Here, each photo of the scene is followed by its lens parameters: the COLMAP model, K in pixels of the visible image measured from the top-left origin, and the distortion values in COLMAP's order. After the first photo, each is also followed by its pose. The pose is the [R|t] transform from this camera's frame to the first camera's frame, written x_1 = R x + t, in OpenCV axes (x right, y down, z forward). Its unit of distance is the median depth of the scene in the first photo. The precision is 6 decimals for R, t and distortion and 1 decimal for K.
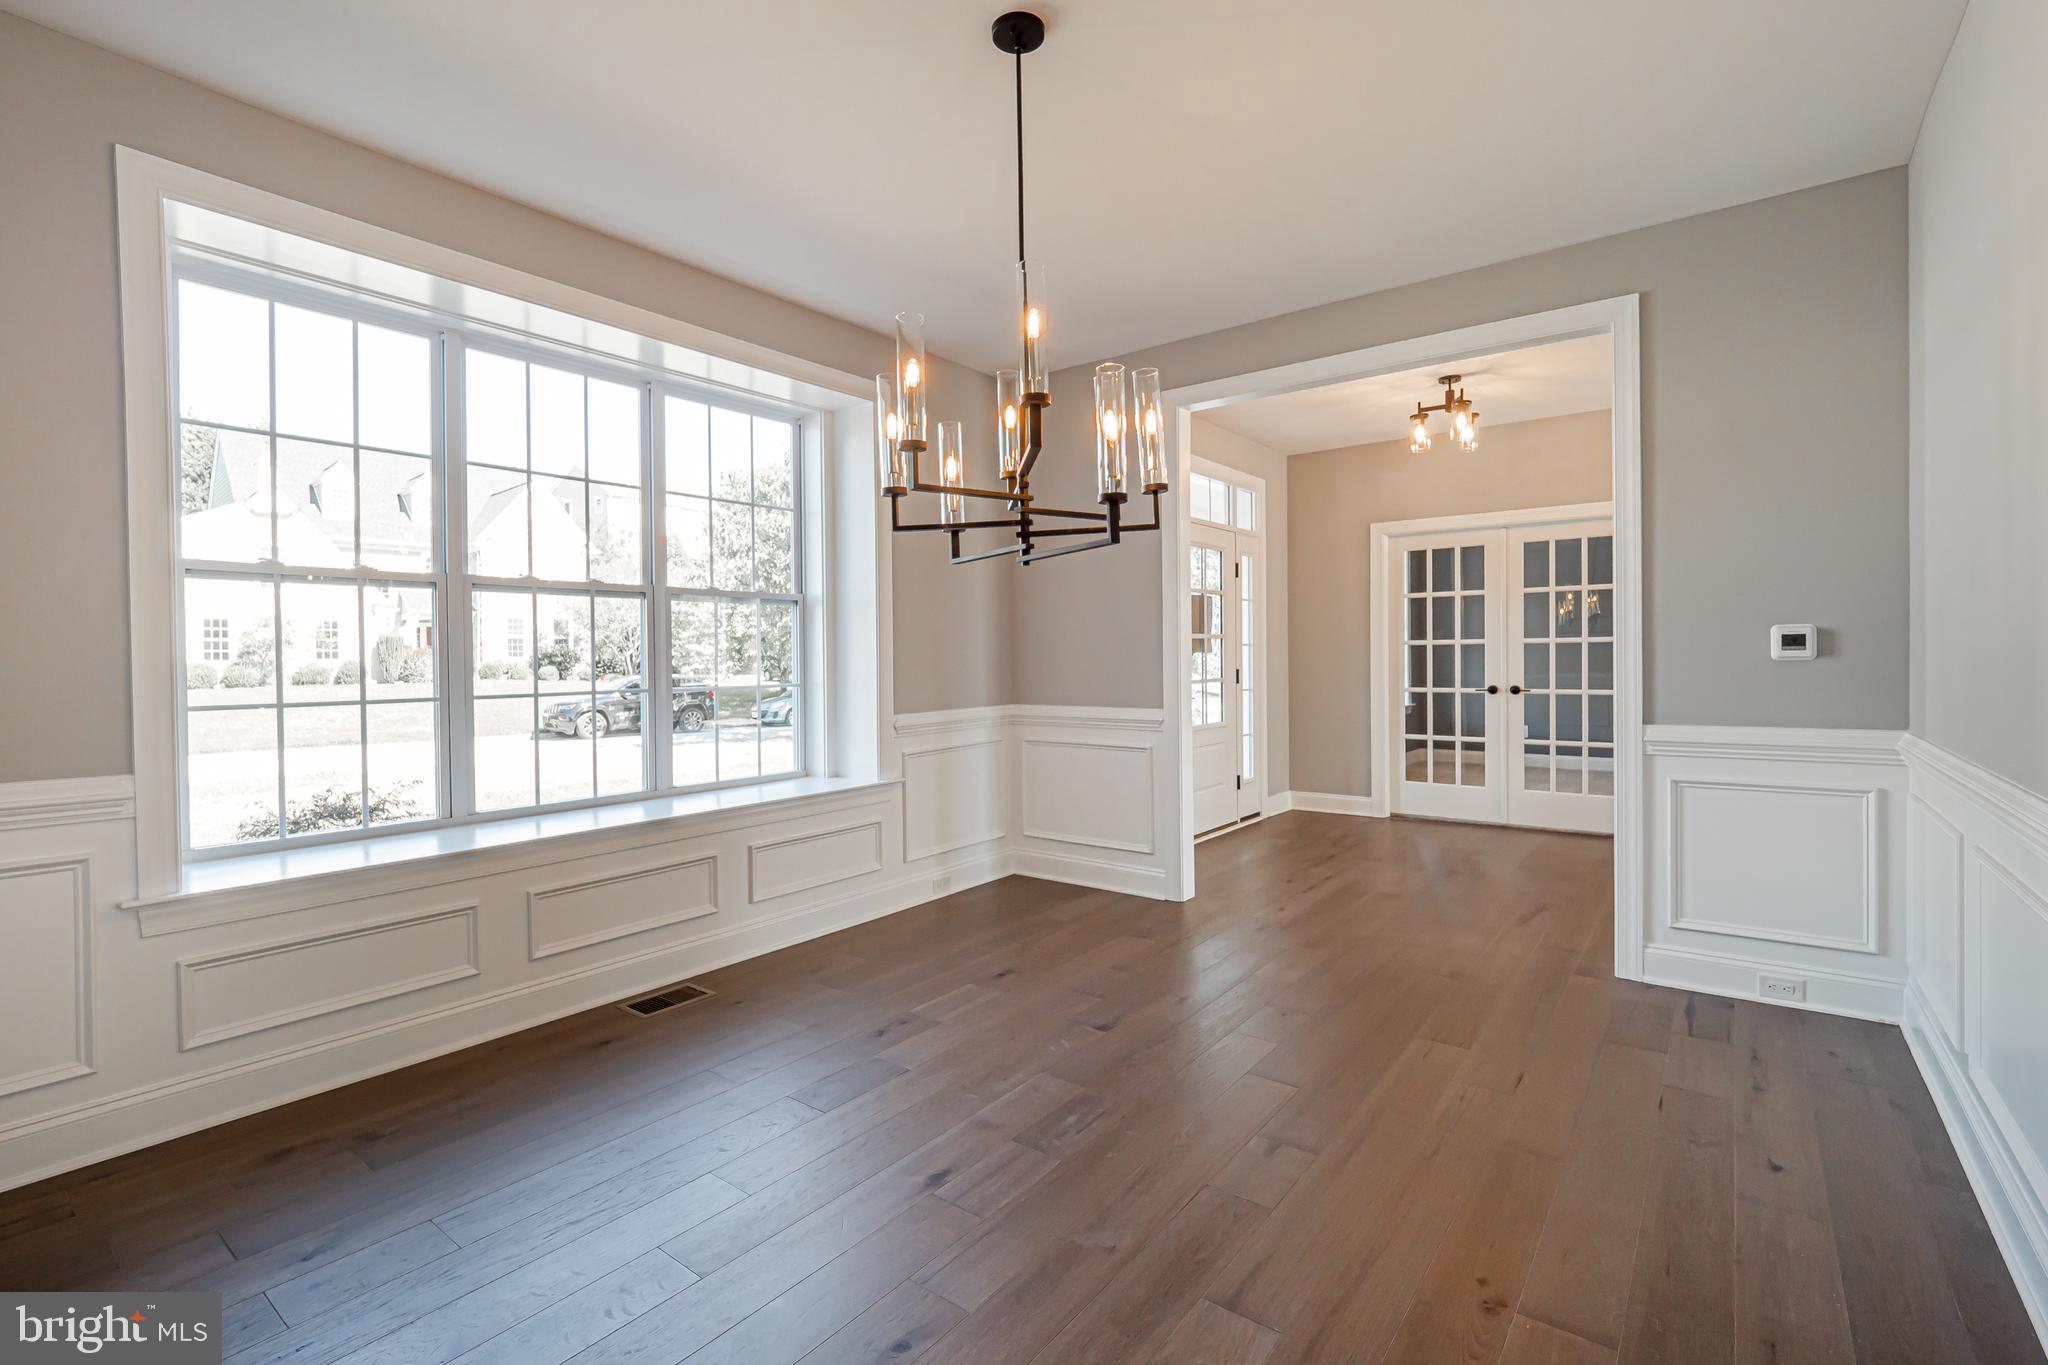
lens RADIAL K [[932.8, 0, 1024.5], [0, 932.8, 670.6], [0, 0, 1]] dist [0.003158, -0.000062]
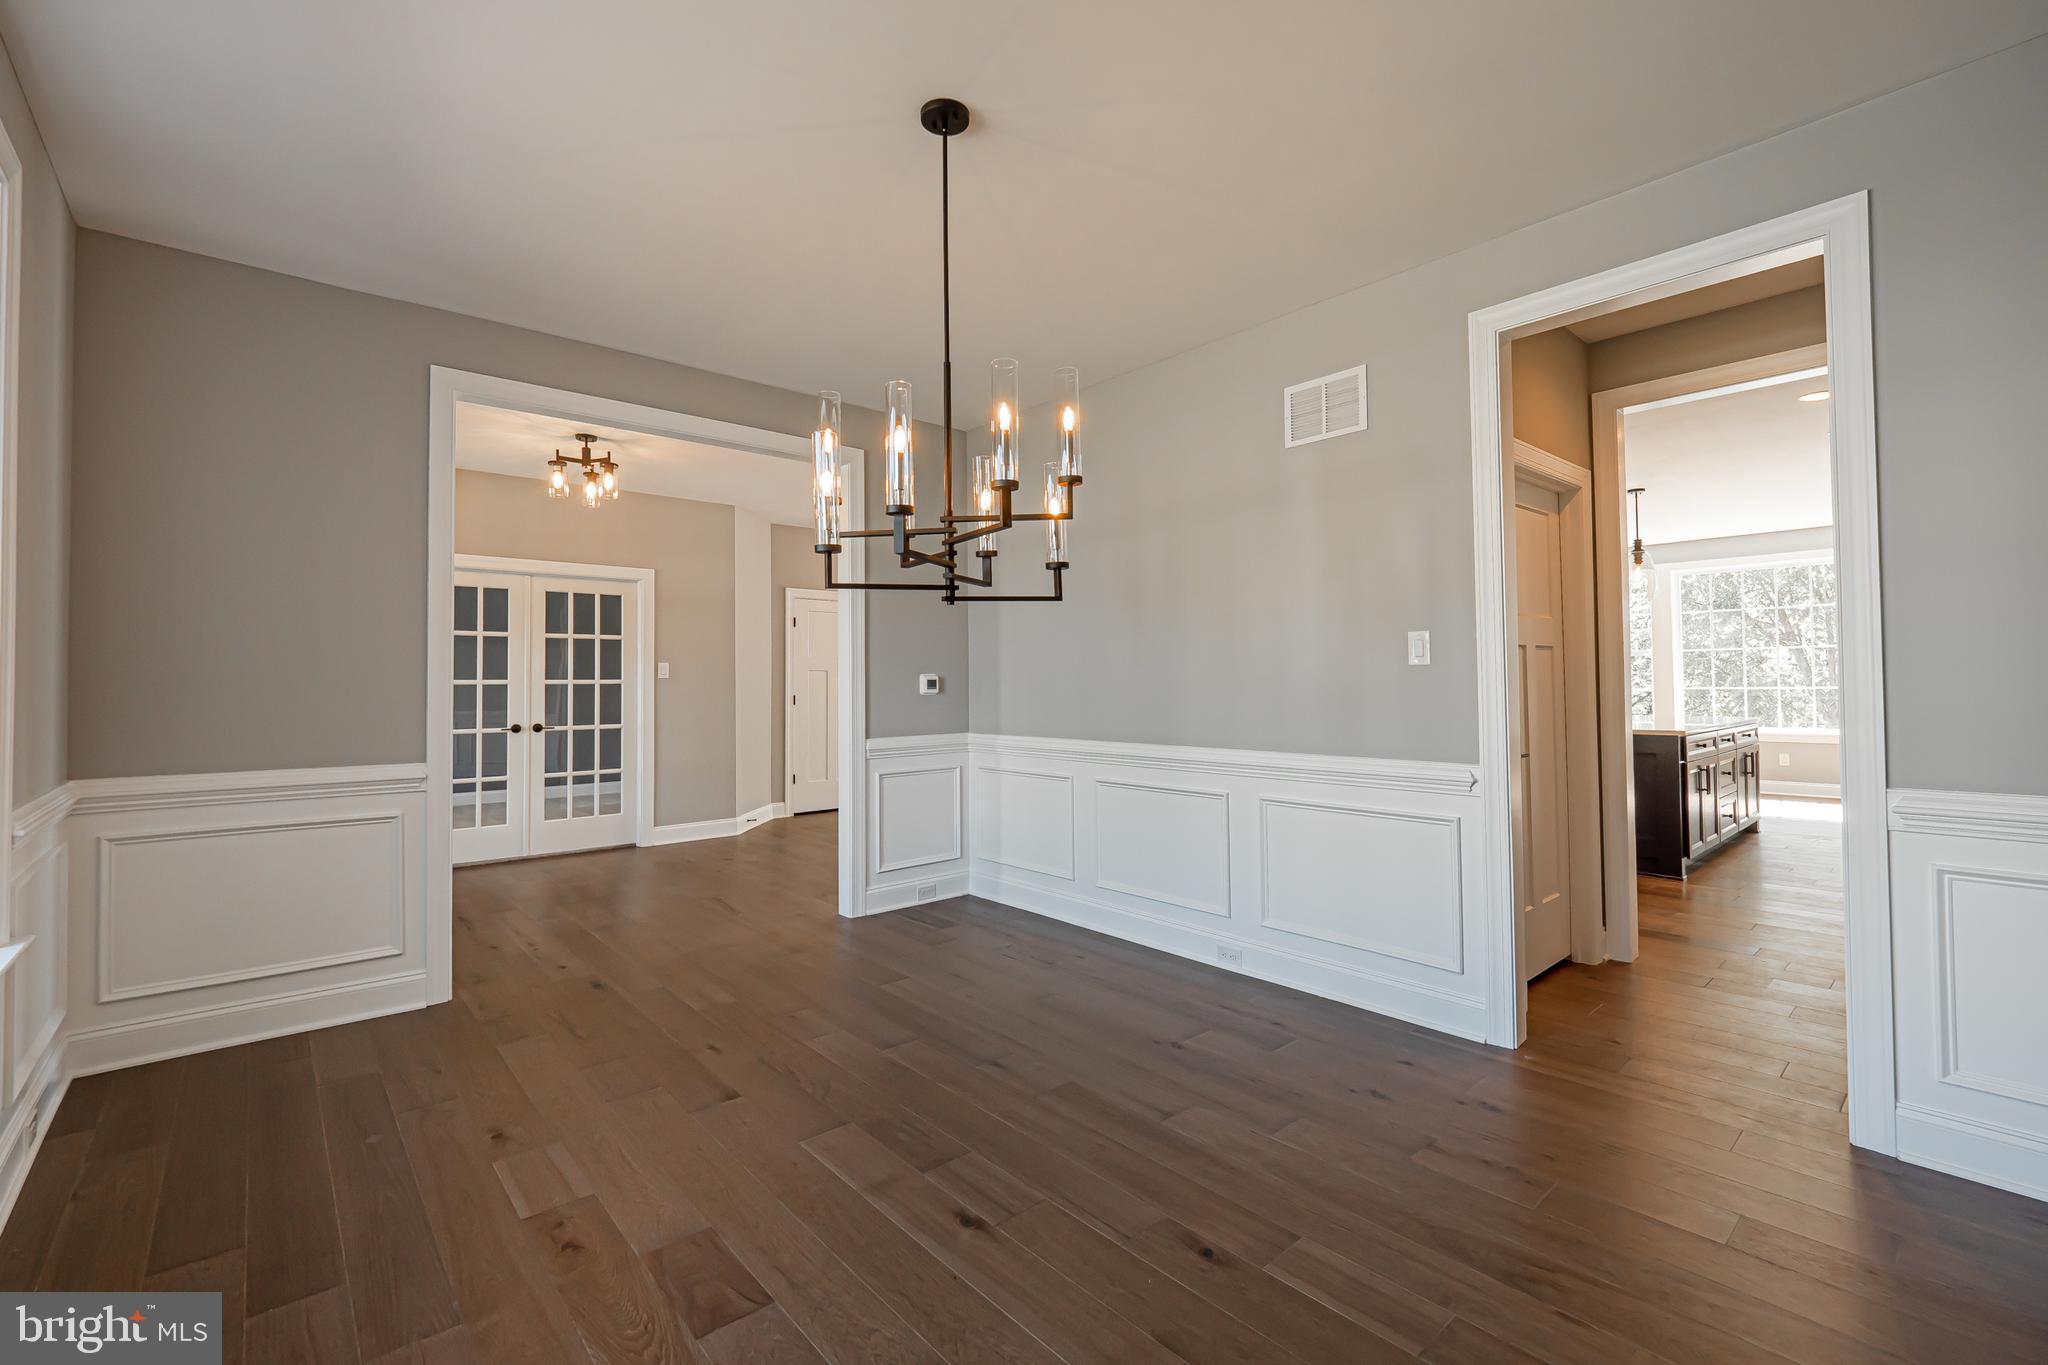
lens RADIAL K [[869.8, 0, 1024.1], [0, 869.8, 665.5], [0, 0, 1]] dist [0.000713, -0.000125]
pose [[0.195375, 0.032268, 0.980198, -0.360748], [0.022700, 0.999042, -0.037413, -0.000719], [-0.980466, 0.029560, 0.194456, 0.272914]]
